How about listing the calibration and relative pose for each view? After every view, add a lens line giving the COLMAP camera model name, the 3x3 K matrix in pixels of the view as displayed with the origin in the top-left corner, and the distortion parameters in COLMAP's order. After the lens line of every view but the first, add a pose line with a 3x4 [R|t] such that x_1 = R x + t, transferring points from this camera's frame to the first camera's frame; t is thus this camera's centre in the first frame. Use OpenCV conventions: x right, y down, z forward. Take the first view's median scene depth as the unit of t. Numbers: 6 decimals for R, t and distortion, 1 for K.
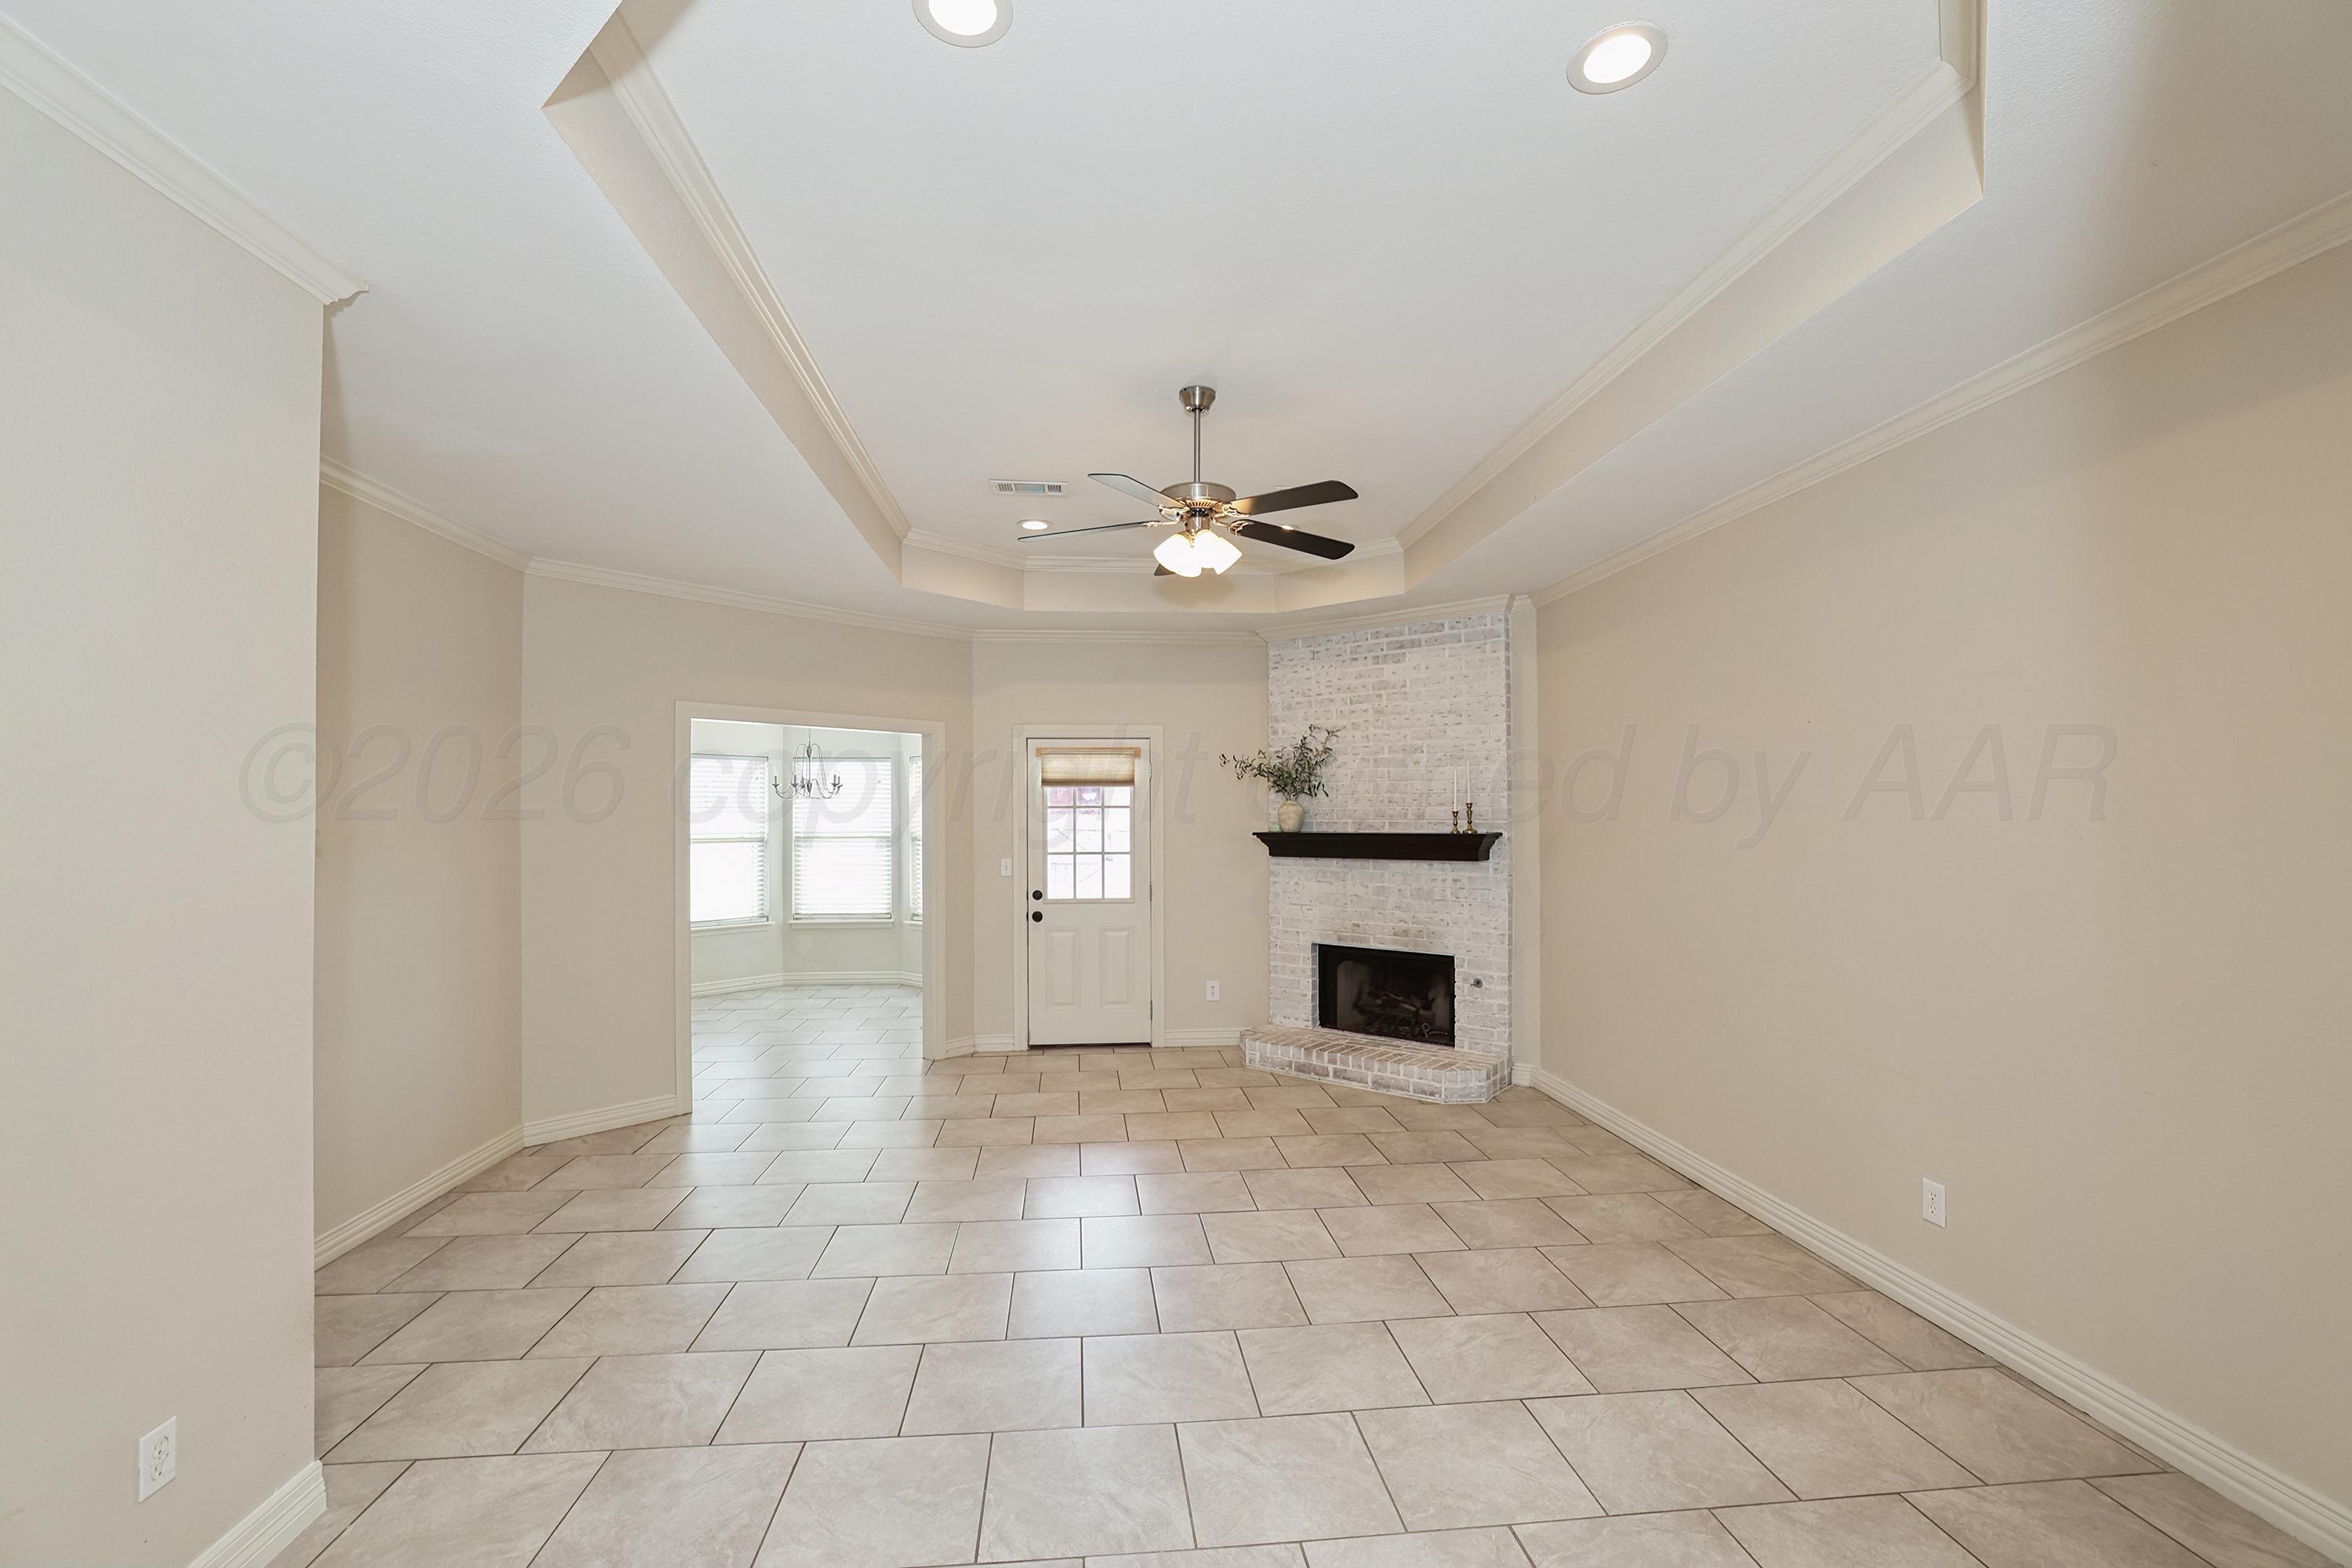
lens RADIAL K [[1047.0, 0, 1189.0], [0, 1047.0, 816.1], [0, 0, 1]] dist [-0.050140, 0.019162]
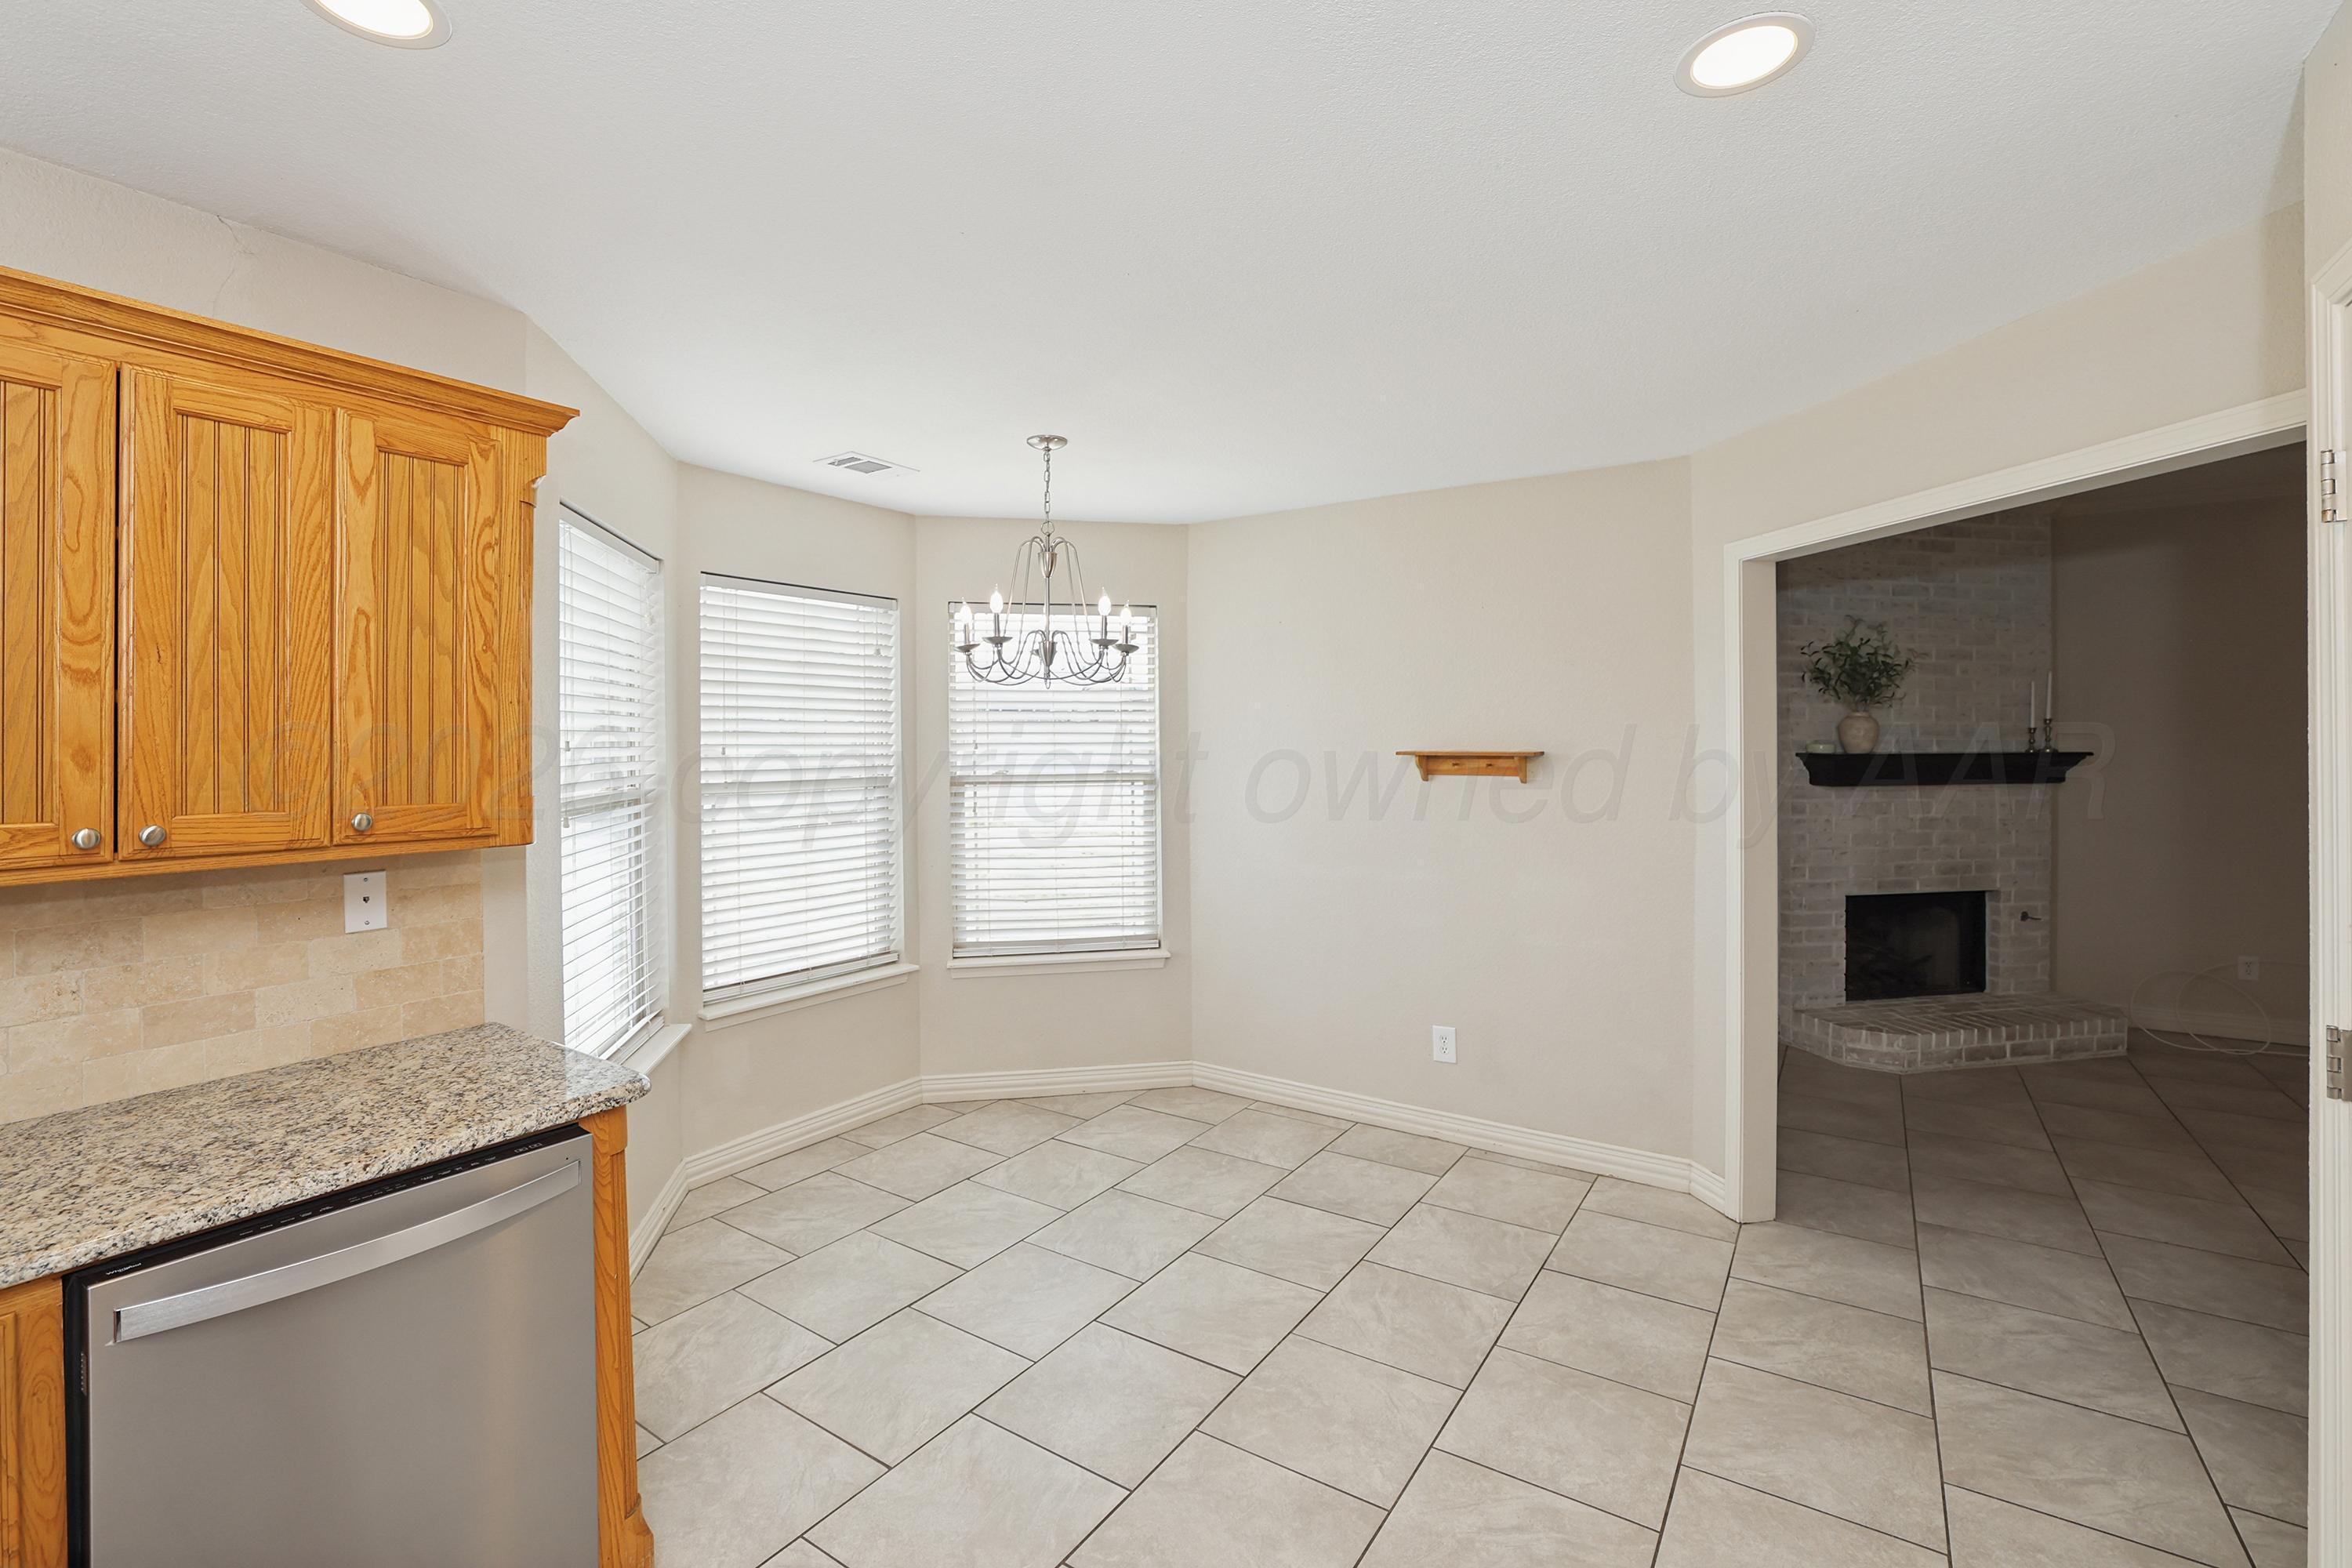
lens RADIAL K [[1069.1, 0, 1136.1], [0, 1069.1, 734.2], [0, 0, 1]] dist [-0.054238, 0.019079]
pose [[0.647763, 0.004183, 0.761830, -0.900511], [0.000780, 0.999981, -0.006155, 0.005902], [-0.761841, 0.004581, 0.647747, 0.986072]]
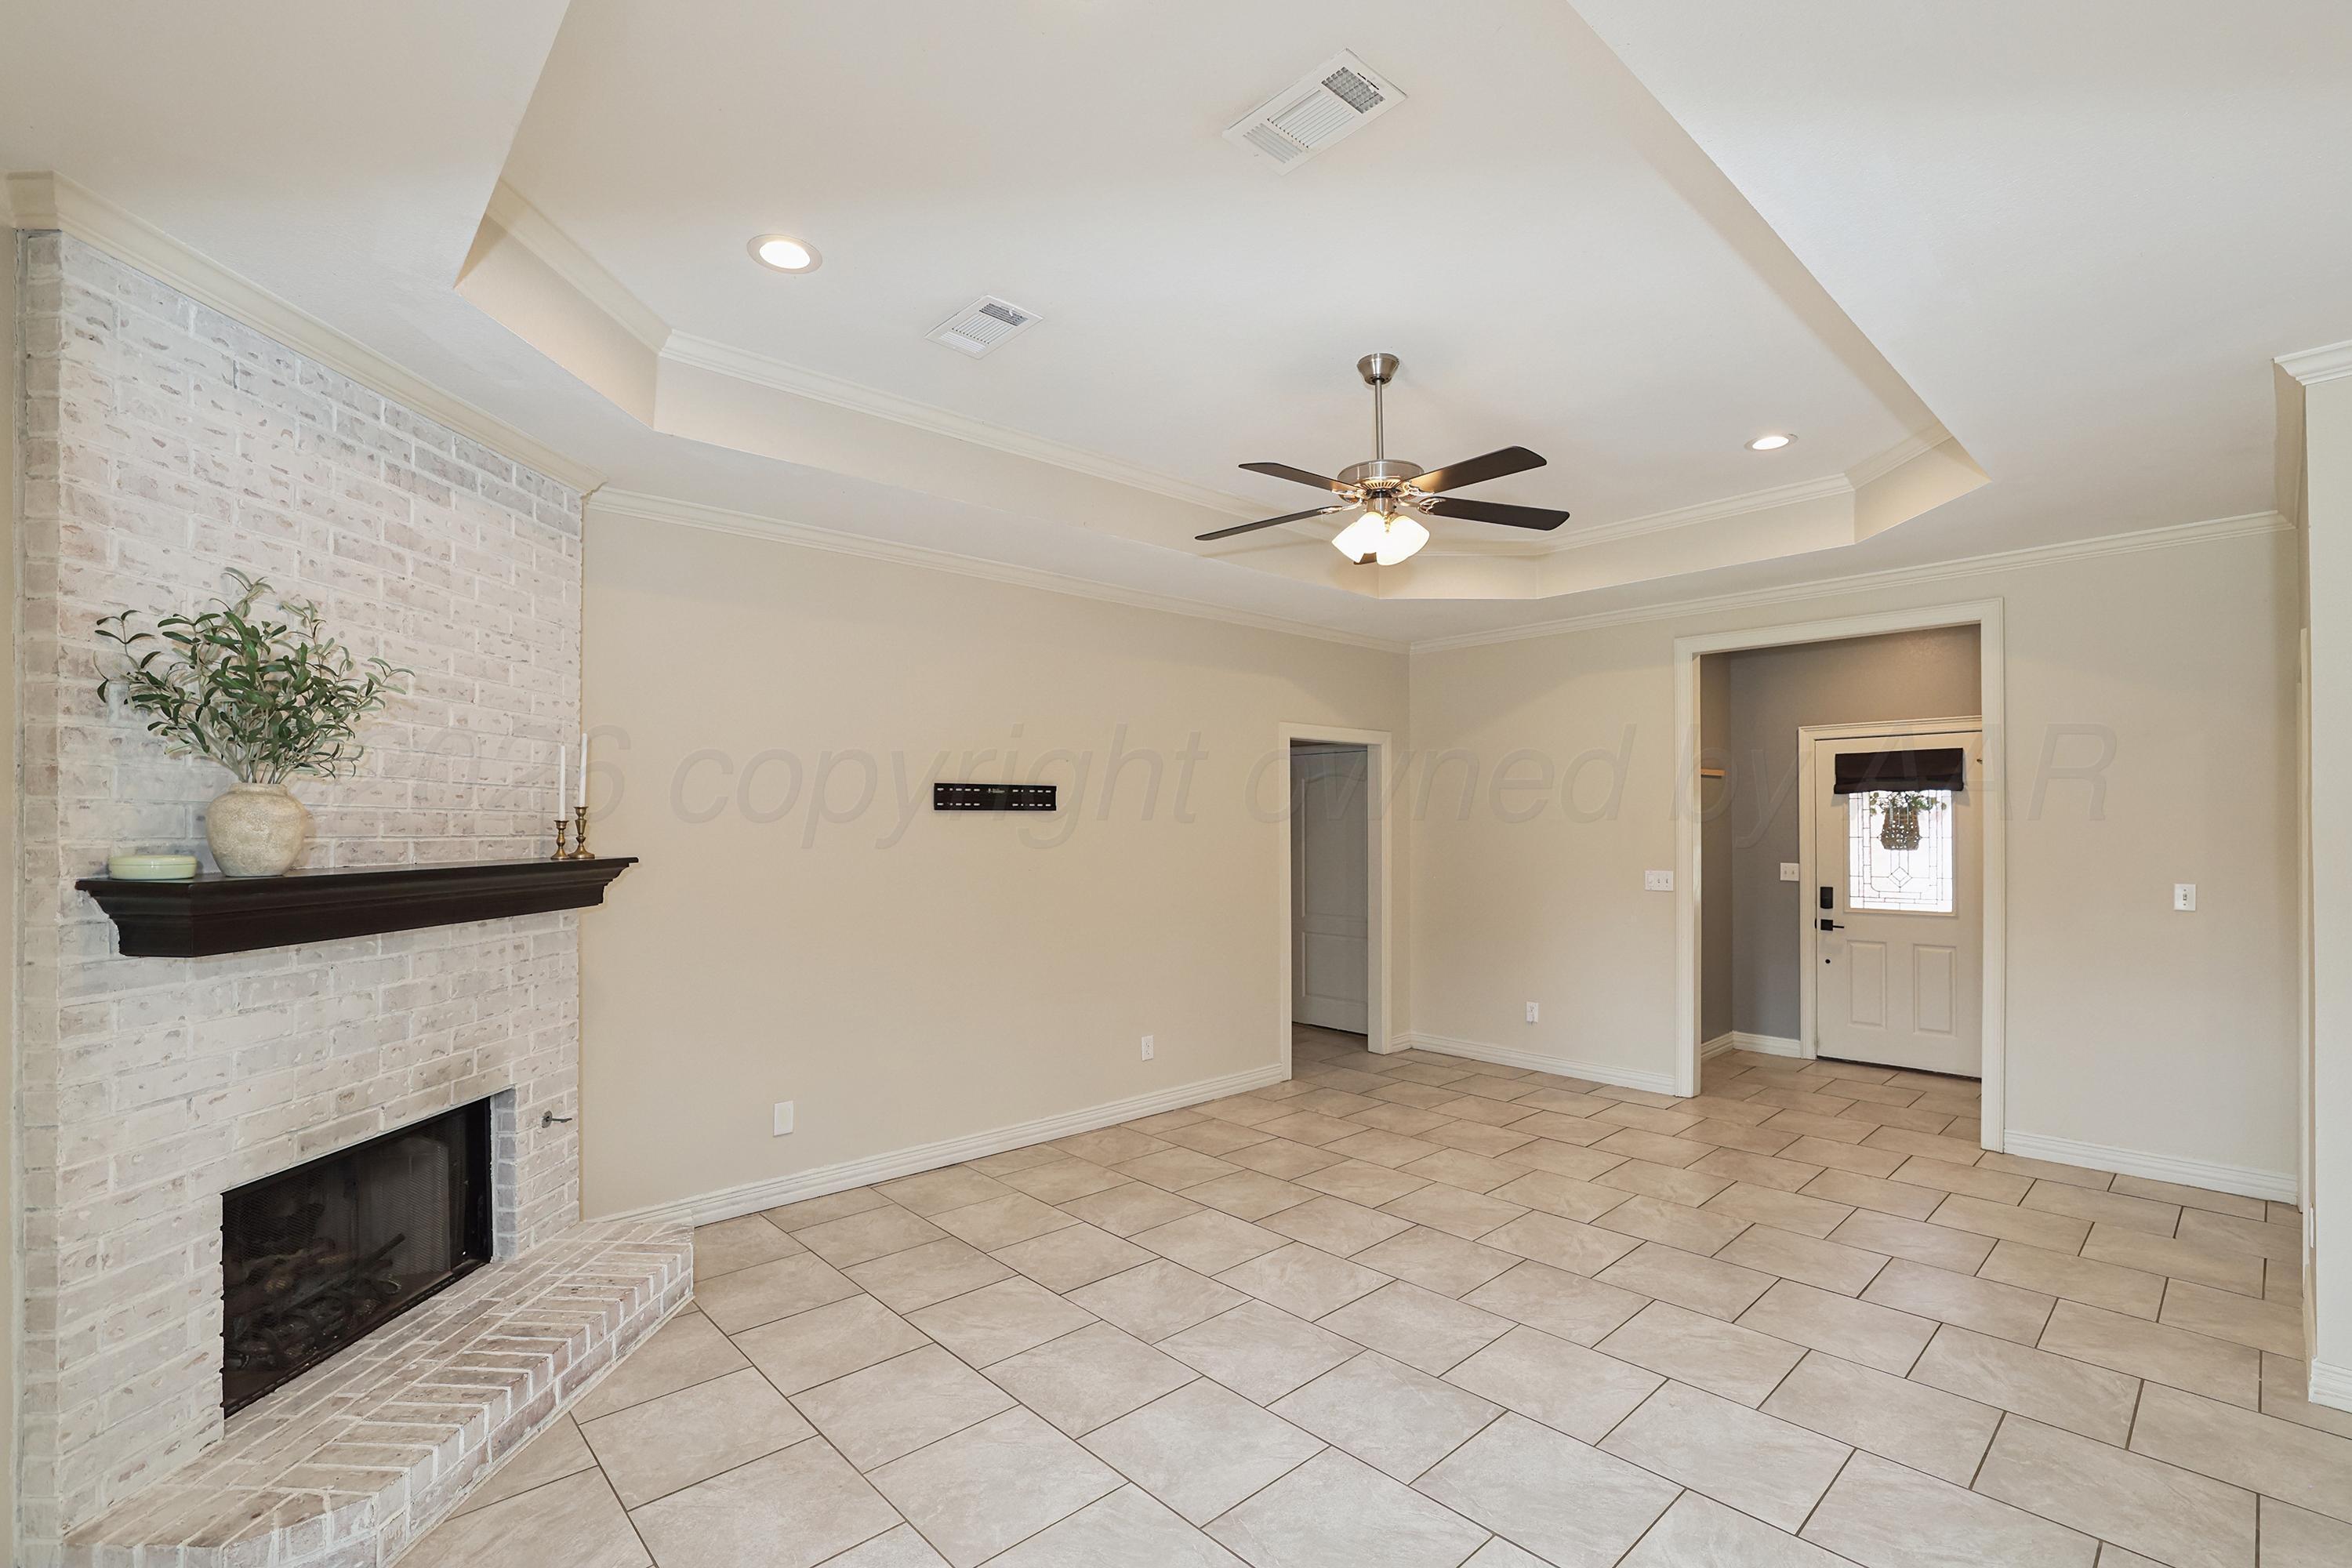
lens RADIAL K [[1047.0, 0, 1189.0], [0, 1047.0, 816.1], [0, 0, 1]] dist [-0.050140, 0.019162]
pose [[-0.604826, 0.014722, 0.796221, -0.382042], [0.008309, 0.999891, -0.012177, 0.002787], [-0.796314, -0.000749, -0.604883, 1.041851]]
